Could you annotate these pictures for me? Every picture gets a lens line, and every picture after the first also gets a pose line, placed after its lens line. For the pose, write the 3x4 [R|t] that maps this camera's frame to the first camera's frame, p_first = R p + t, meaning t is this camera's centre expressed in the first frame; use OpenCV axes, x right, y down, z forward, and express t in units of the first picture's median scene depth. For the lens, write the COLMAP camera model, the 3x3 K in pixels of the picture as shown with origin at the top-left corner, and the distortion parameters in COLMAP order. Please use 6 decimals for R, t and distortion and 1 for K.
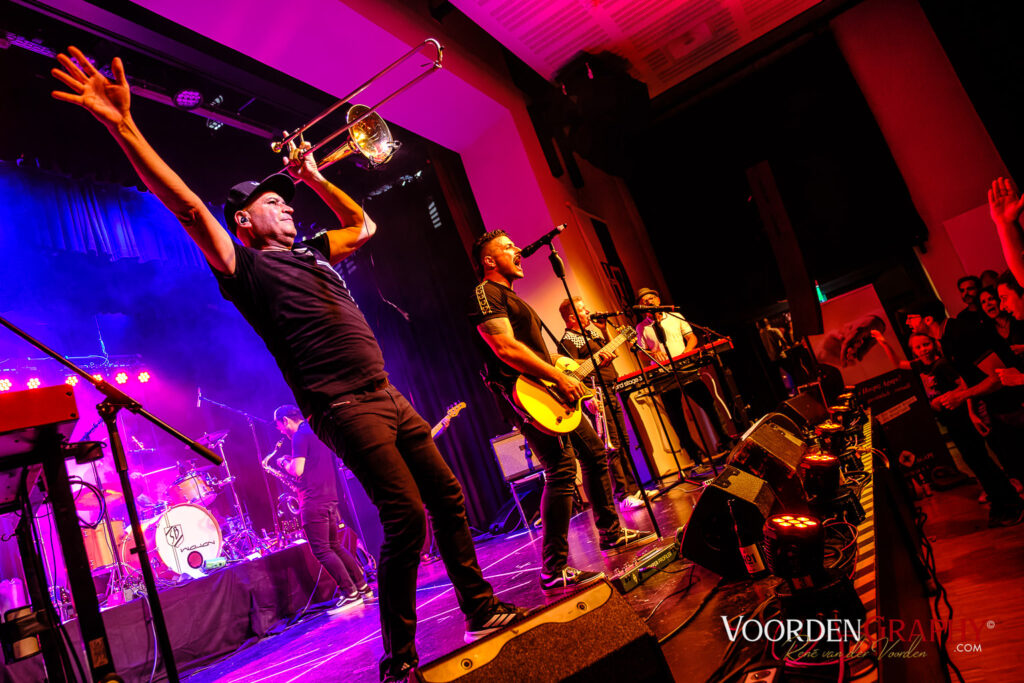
lens RADIAL K [[711.8, 0, 510.9], [0, 711.8, 333.1], [0, 0, 1]] dist [-0.013492, -0.001318]
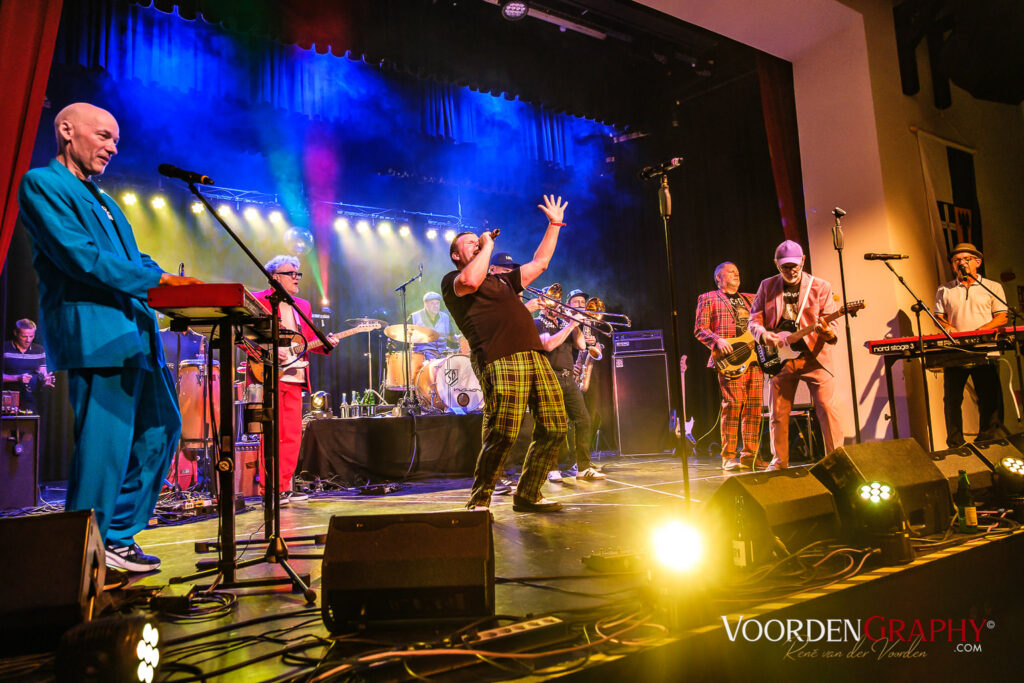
lens RADIAL K [[697.0, 0, 482.7], [0, 697.0, 340.6], [0, 0, 1]] dist [-0.021295, 0.001996]
pose [[0.842204, 0.239784, -0.482904, 0.129203], [-0.149269, 0.964350, 0.218514, -0.046785], [0.518084, -0.111950, 0.847972, -0.015092]]
